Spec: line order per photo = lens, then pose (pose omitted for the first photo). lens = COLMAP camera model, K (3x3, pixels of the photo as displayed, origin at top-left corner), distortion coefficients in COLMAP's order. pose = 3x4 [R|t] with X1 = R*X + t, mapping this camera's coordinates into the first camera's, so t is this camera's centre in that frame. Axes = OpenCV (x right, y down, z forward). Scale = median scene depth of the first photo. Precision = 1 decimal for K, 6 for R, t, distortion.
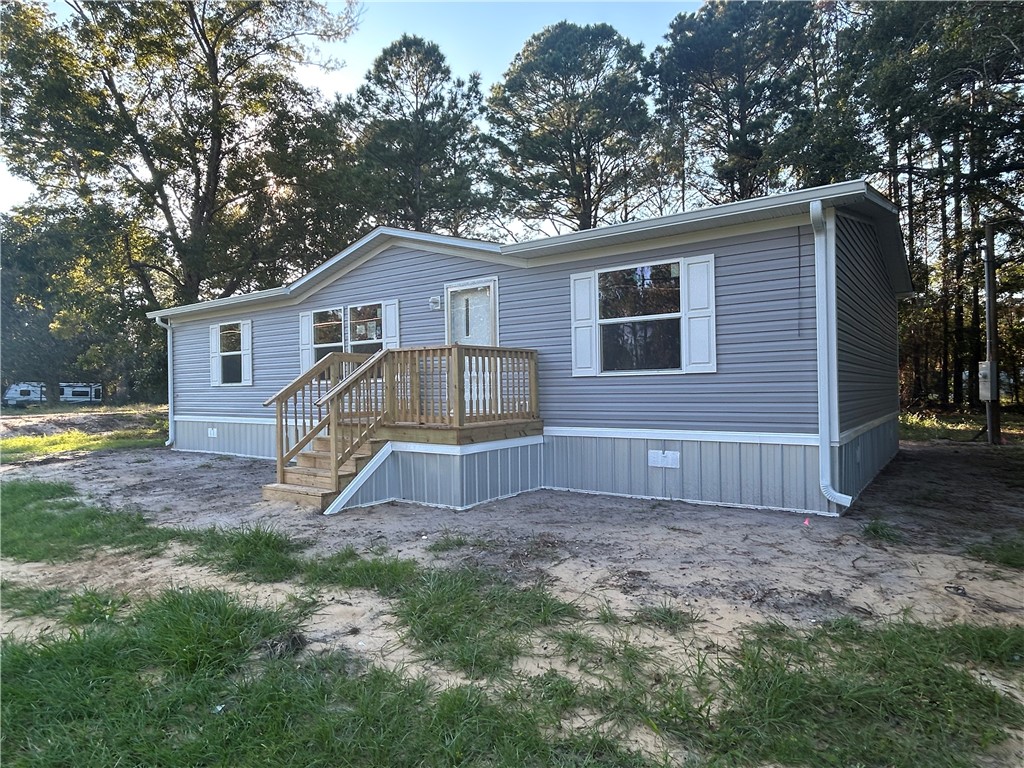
lens RADIAL K [[616.6, 0, 510.6], [0, 616.6, 387.7], [0, 0, 1]] dist [-0.006339, -0.001336]
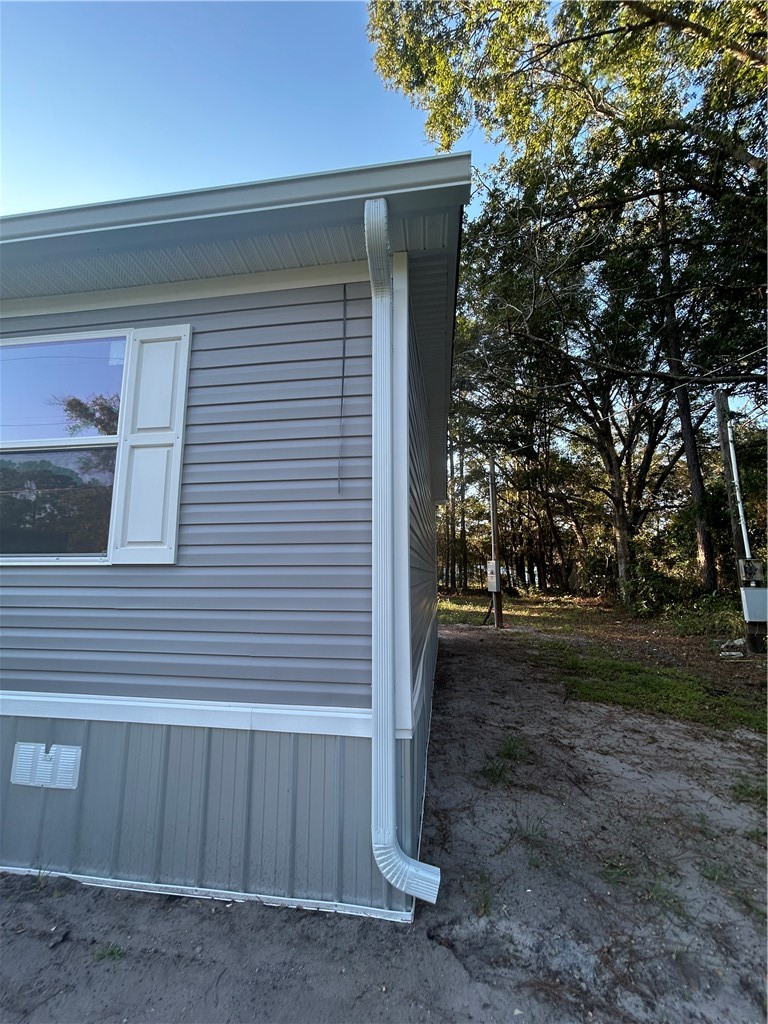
lens RADIAL K [[416.8, 0, 379.9], [0, 416.8, 507.7], [0, 0, 1]] dist [0.003459, 0.000243]
pose [[0.887967, 0.087026, 0.451599, 0.316243], [-0.016107, 0.987216, -0.158571, -0.019007], [-0.459625, 0.133532, 0.878017, 0.631439]]
